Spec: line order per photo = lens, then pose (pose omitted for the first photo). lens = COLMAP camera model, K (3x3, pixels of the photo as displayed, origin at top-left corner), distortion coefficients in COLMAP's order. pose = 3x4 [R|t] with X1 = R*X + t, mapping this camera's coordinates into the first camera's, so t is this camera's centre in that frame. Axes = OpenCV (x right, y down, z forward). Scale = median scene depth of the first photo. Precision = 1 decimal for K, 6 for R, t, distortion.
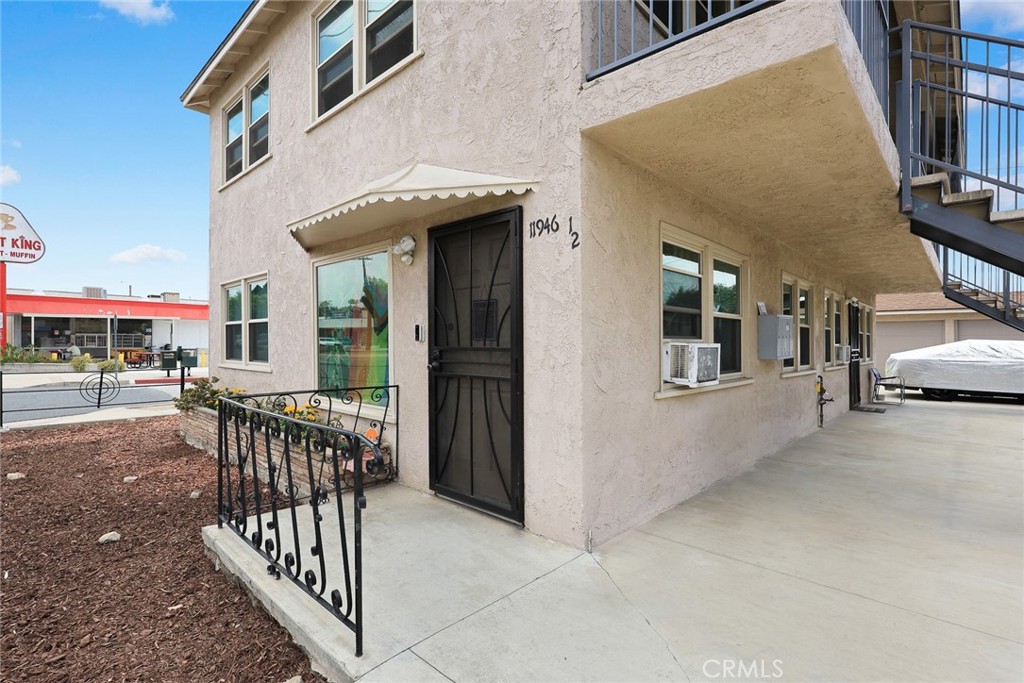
lens RADIAL K [[483.9, 0, 513.6], [0, 483.9, 343.2], [0, 0, 1]] dist [-0.002269, -0.000054]
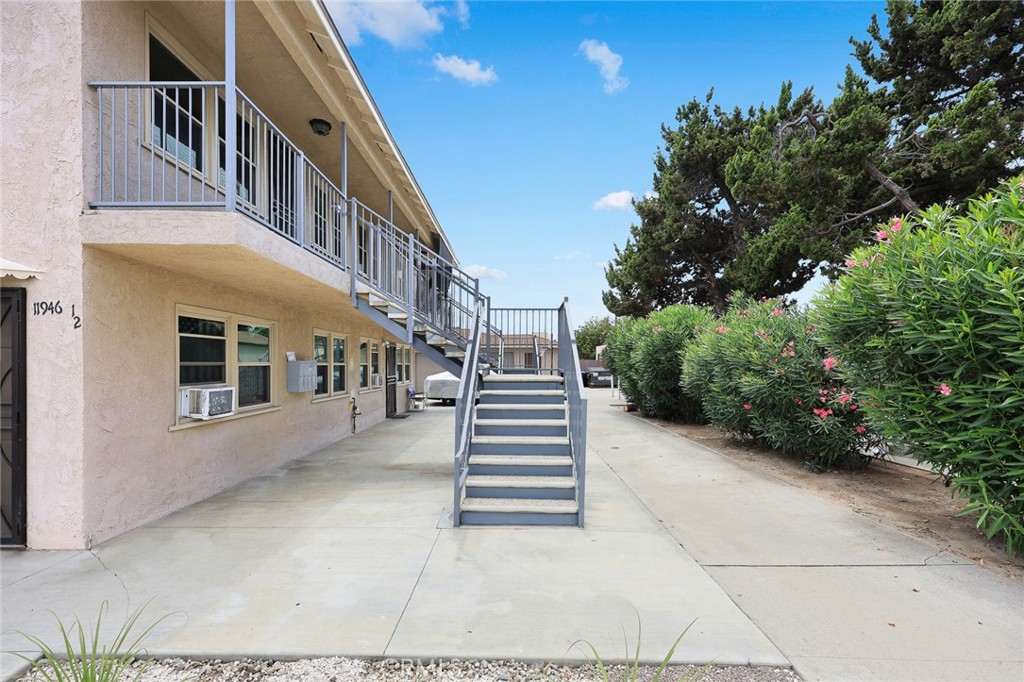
lens RADIAL K [[445.0, 0, 501.0], [0, 445.0, 357.4], [0, 0, 1]] dist [0.002928, 0.000085]
pose [[0.748678, -0.000131, 0.662933, 0.172448], [0.007381, 0.999940, -0.008138, -0.088429], [-0.662892, 0.010986, 0.748634, -0.665544]]
